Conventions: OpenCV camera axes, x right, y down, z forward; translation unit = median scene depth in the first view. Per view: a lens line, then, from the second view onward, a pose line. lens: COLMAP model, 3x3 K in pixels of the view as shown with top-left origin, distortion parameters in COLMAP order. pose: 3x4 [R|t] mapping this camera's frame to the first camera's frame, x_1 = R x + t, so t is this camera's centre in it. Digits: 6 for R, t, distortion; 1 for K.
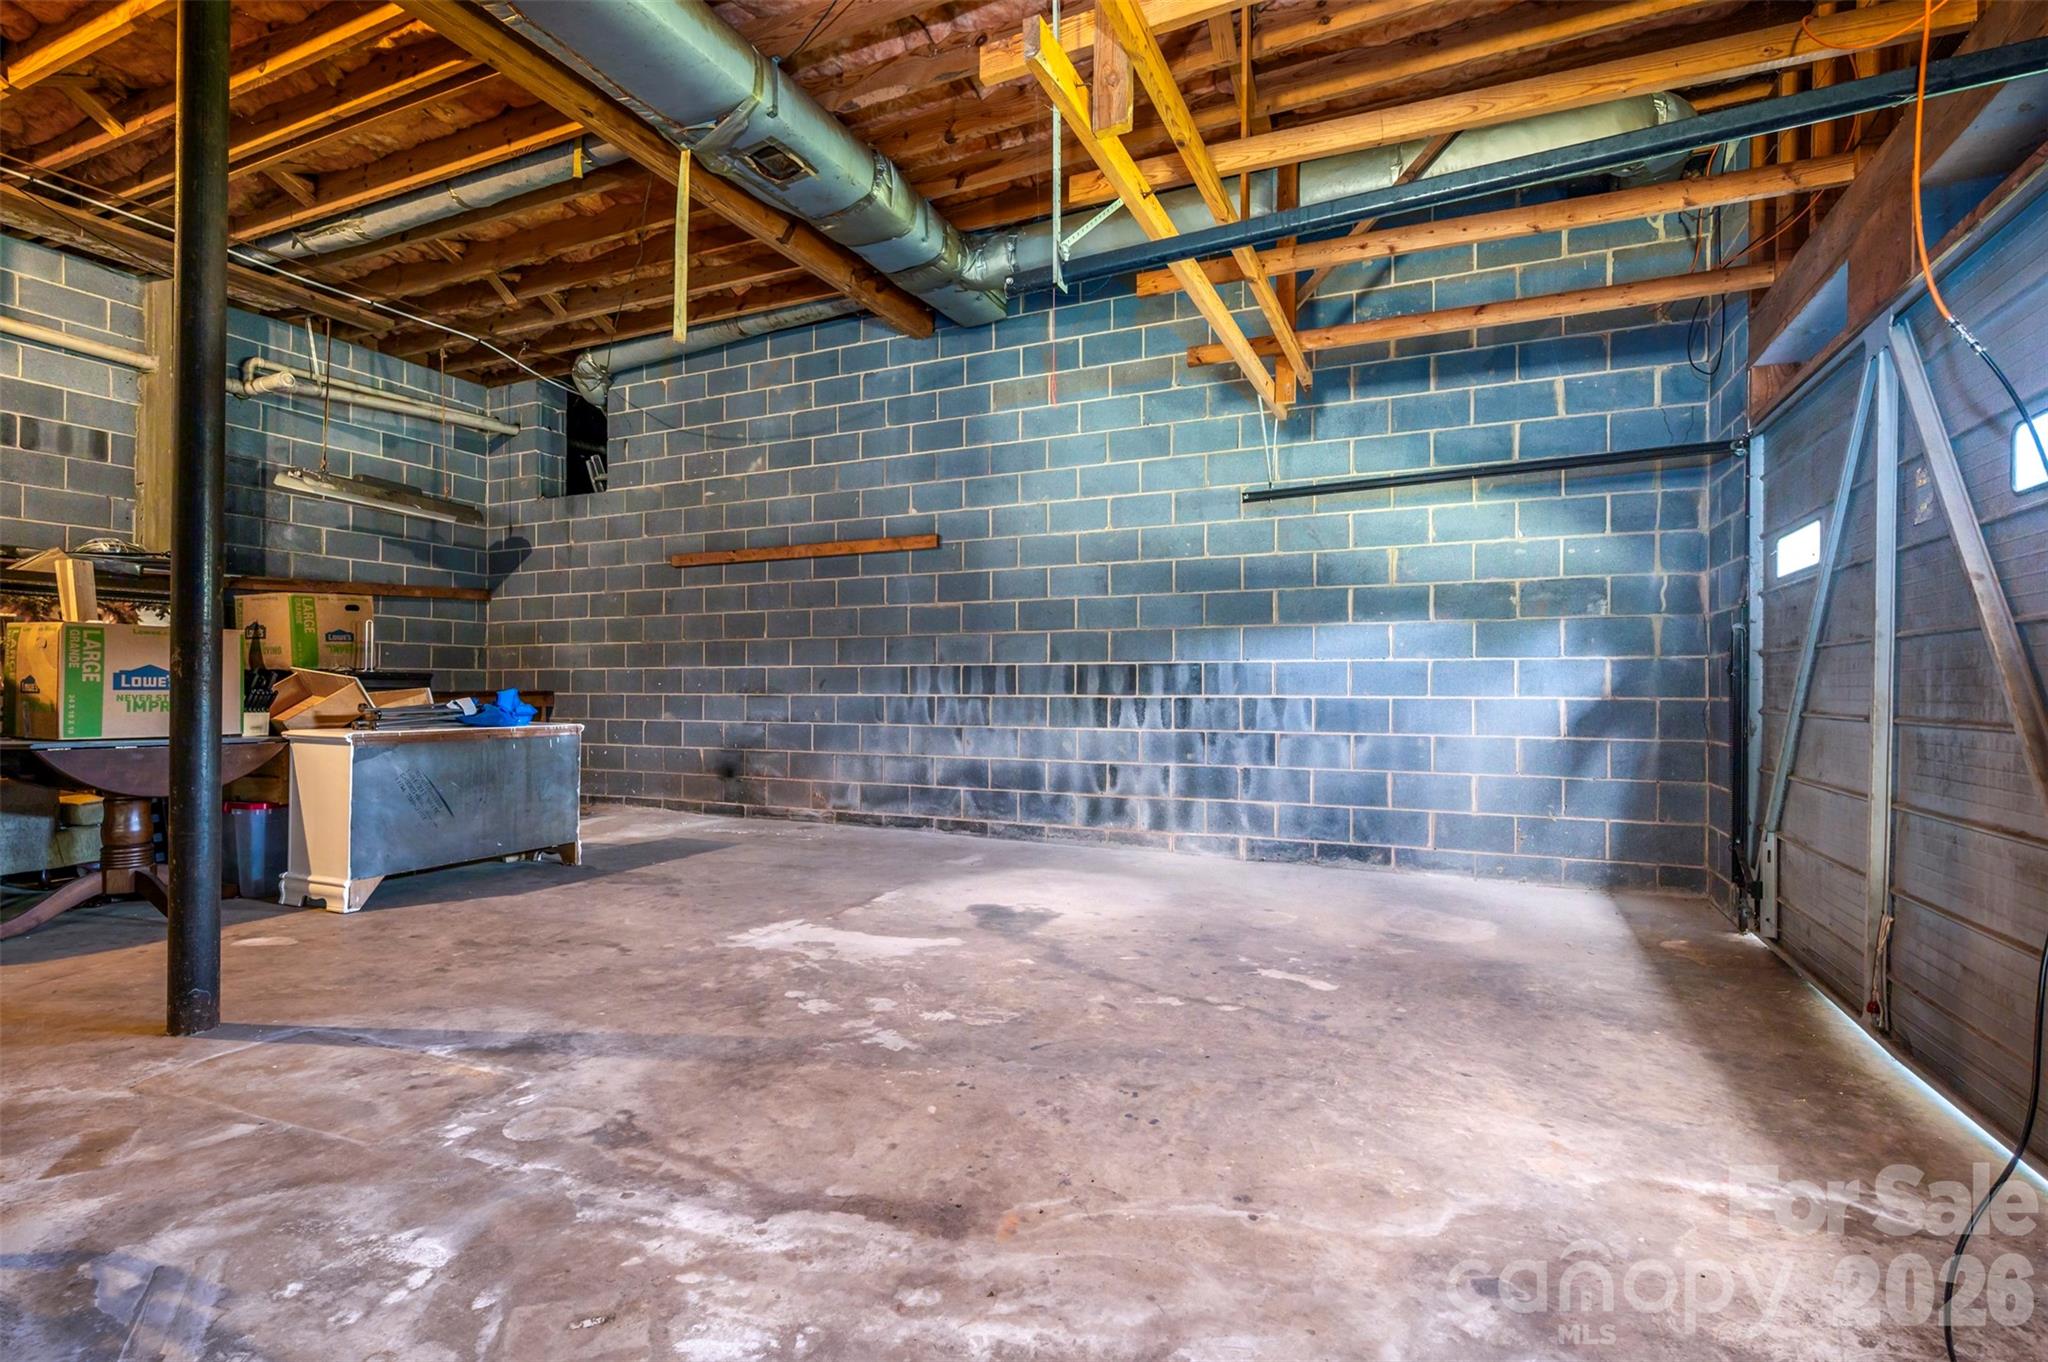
lens RADIAL K [[950.0, 0, 1024.4], [0, 950.0, 686.1], [0, 0, 1]] dist [0.002525, 0.000324]
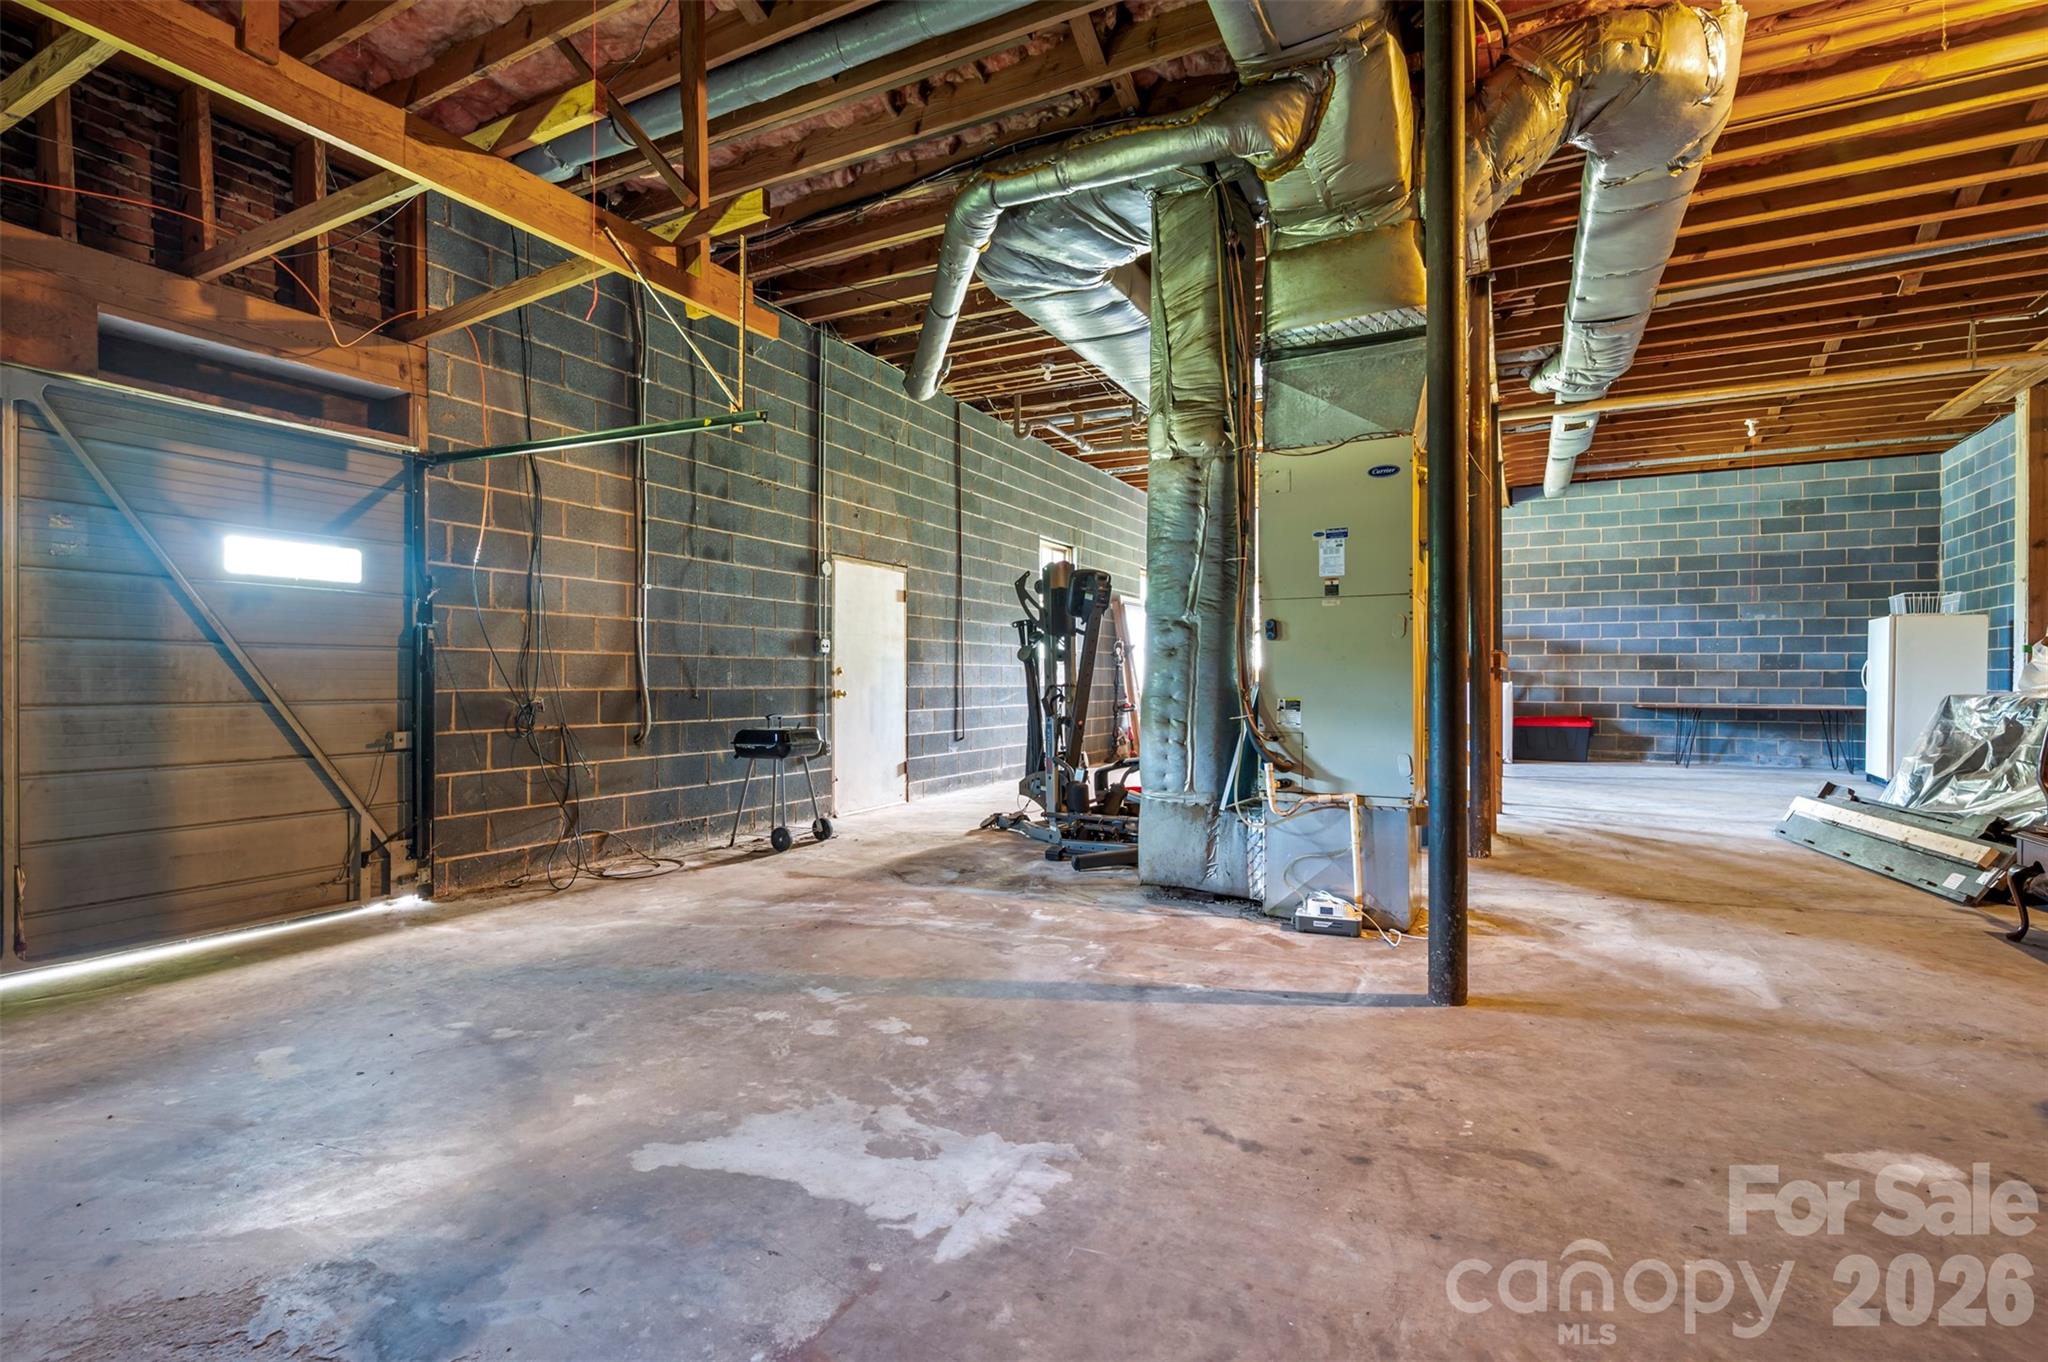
lens RADIAL K [[950.0, 0, 1021.5], [0, 950.0, 684.6], [0, 0, 1]] dist [0.002525, 0.000324]
pose [[-0.998241, -0.006651, 0.058911, -0.454681], [-0.006453, 0.999973, 0.003547, -0.006770], [-0.058933, 0.003161, -0.998257, 2.193403]]
